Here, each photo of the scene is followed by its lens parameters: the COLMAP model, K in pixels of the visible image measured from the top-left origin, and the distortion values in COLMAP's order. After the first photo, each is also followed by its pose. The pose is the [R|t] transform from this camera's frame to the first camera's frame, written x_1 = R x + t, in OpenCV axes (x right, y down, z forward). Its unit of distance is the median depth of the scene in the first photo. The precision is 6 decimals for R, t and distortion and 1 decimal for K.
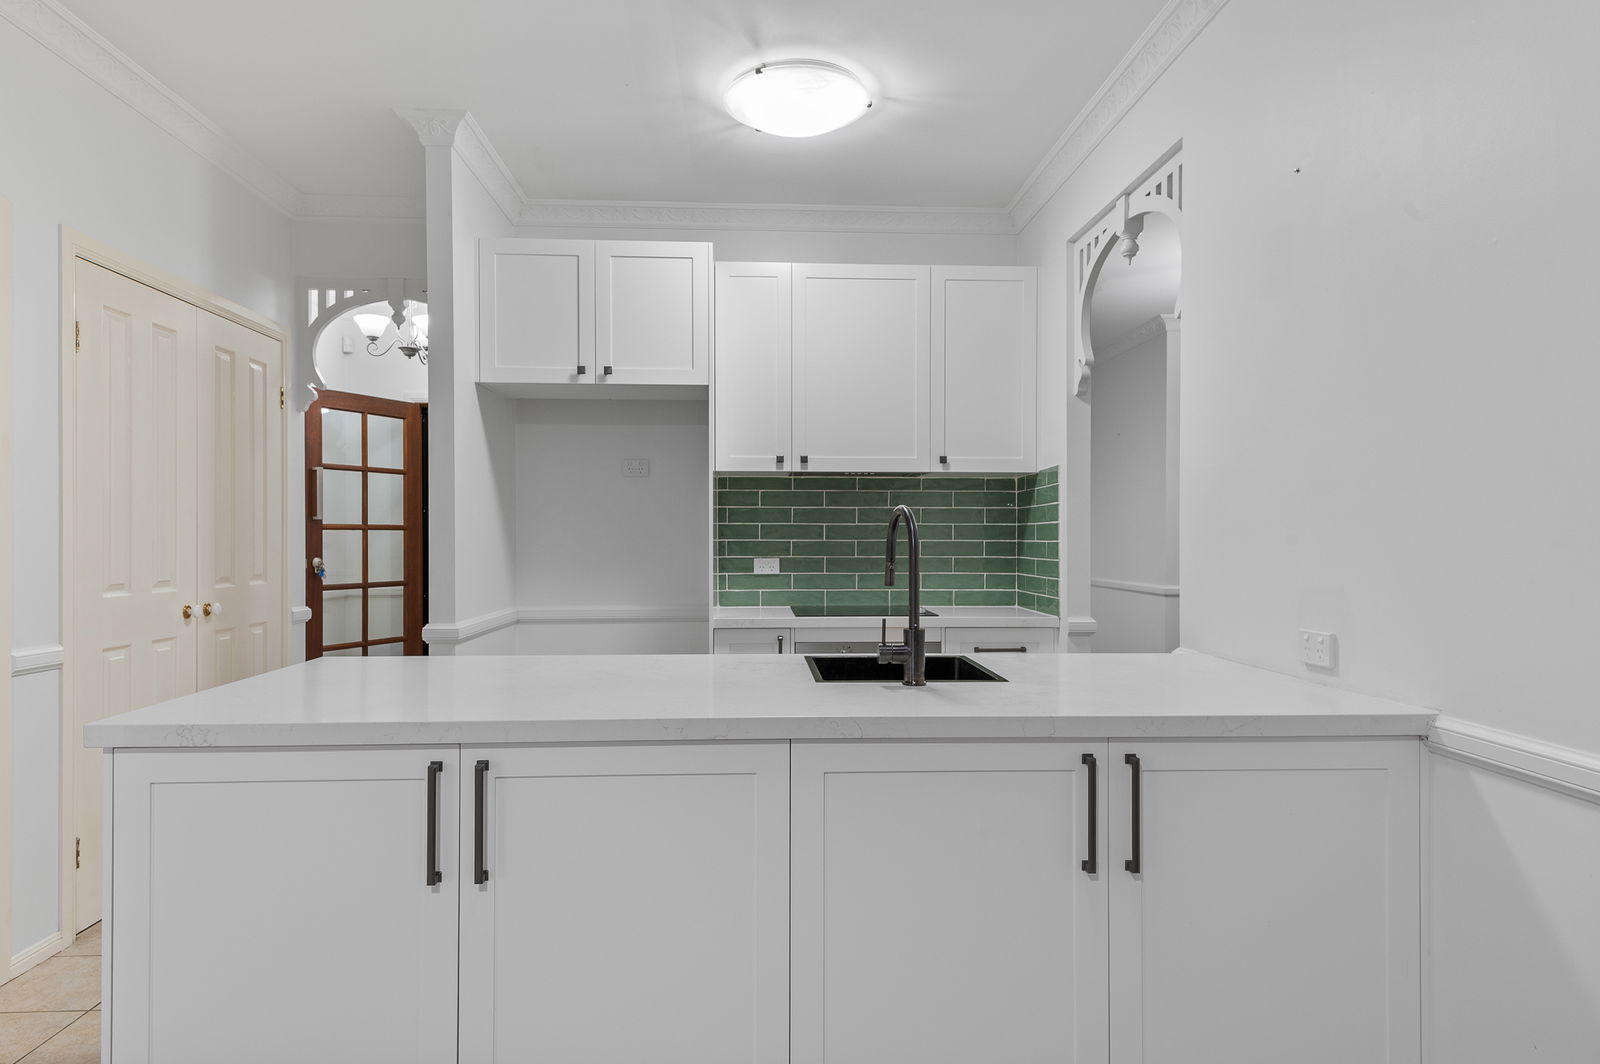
lens RADIAL K [[946.9, 0, 797.3], [0, 946.9, 534.9], [0, 0, 1]] dist [0.038595, -0.003055]
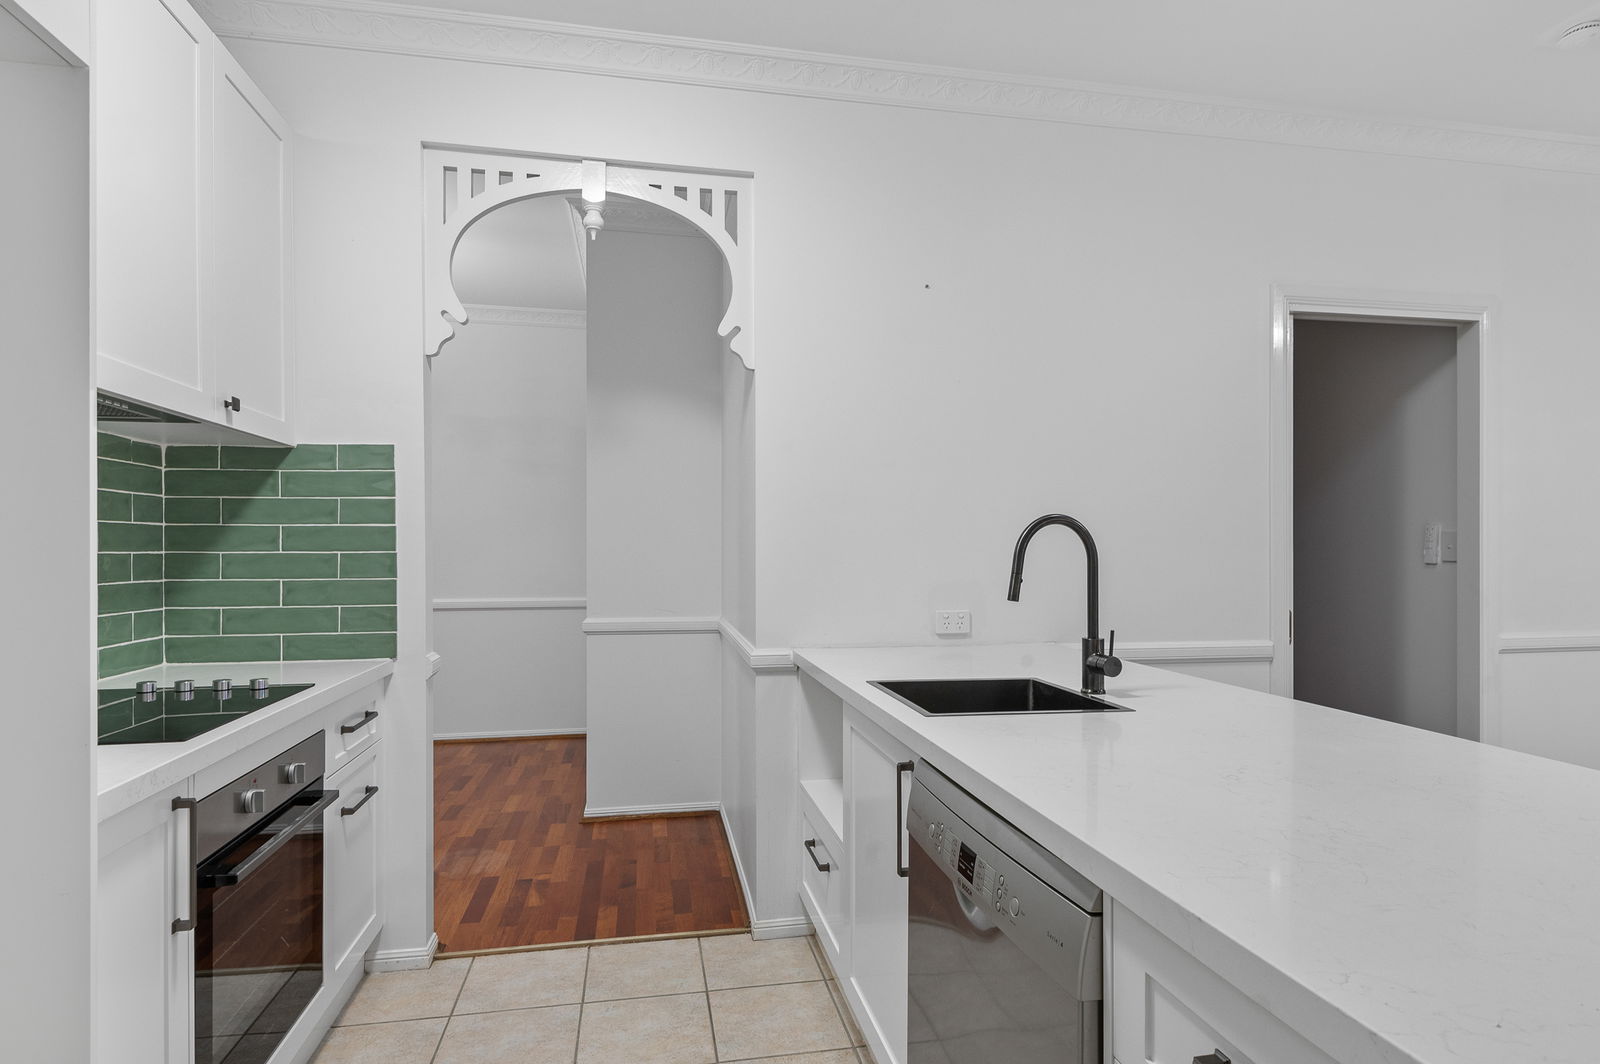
lens RADIAL K [[840.8, 0, 799.0], [0, 840.8, 547.6], [0, 0, 1]] dist [0.014842, -0.000307]
pose [[-0.135334, -0.004269, 0.990791, -0.400100], [-0.002848, 0.999988, 0.003920, 0.000066], [-0.990796, -0.002291, -0.135345, 0.802828]]
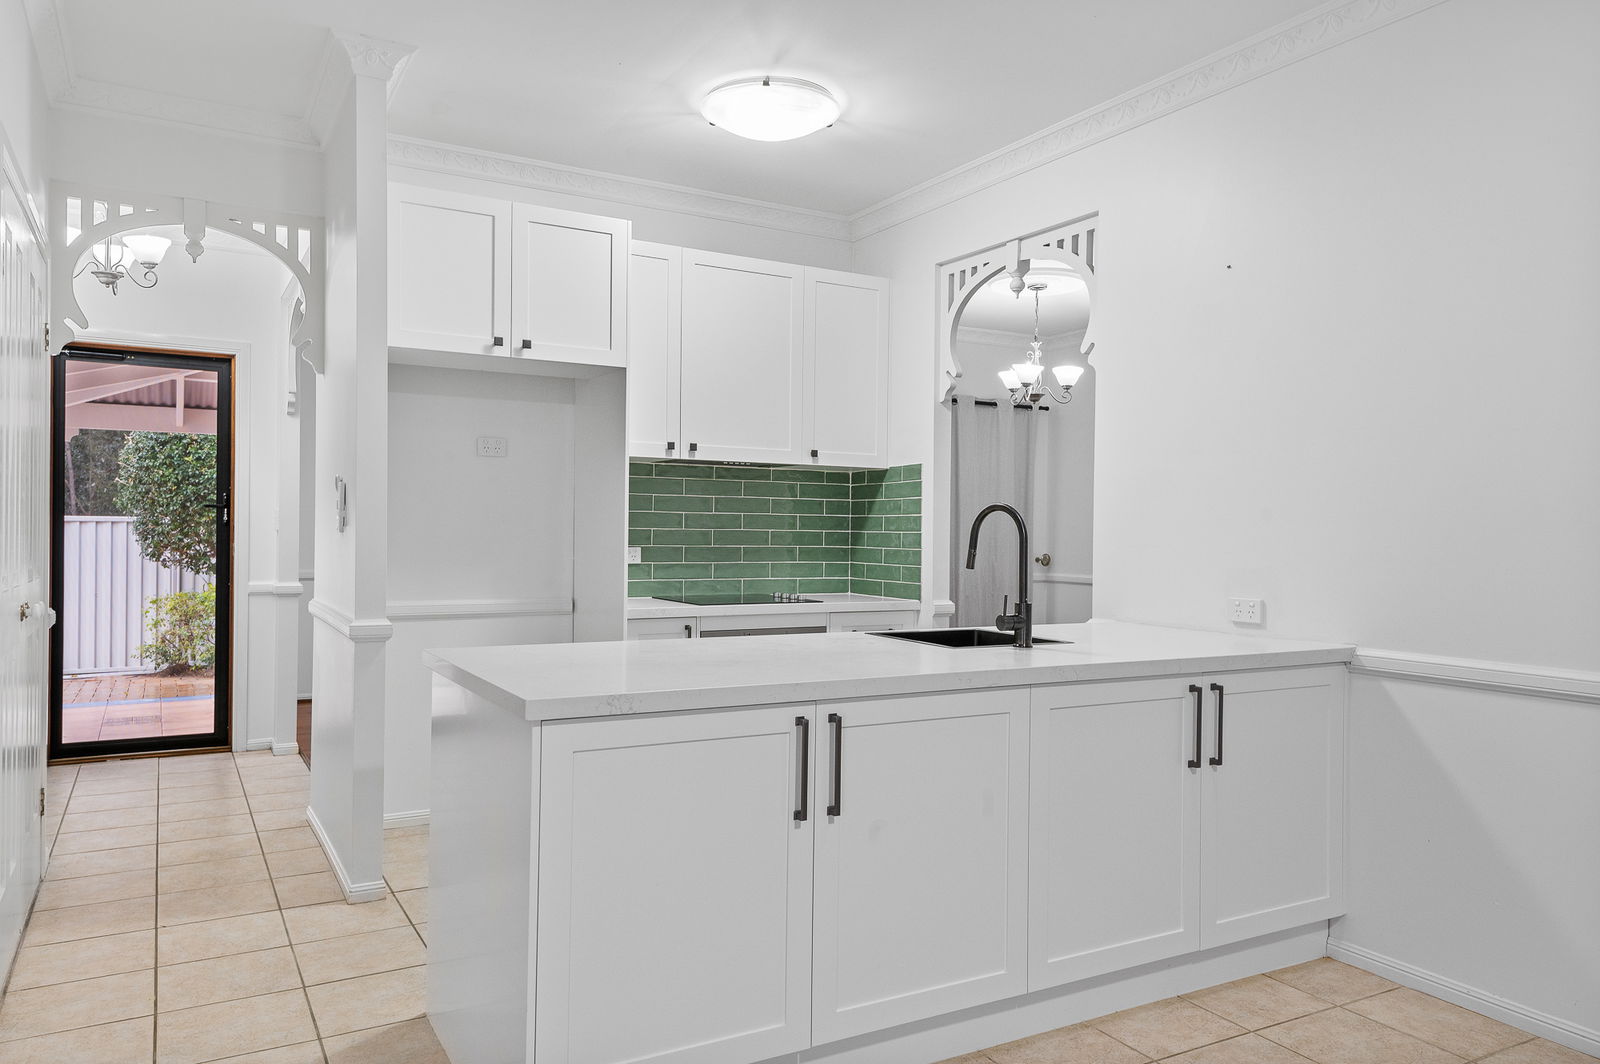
lens RADIAL K [[1108.2, 0, 799.5], [0, 1108.2, 527.8], [0, 0, 1]] dist [0.037793, -0.002553]
pose [[0.892107, 0.011093, 0.451688, -0.445005], [-0.012608, 0.999920, 0.000344, 0.002878], [-0.451648, -0.006002, 0.892176, -0.091792]]
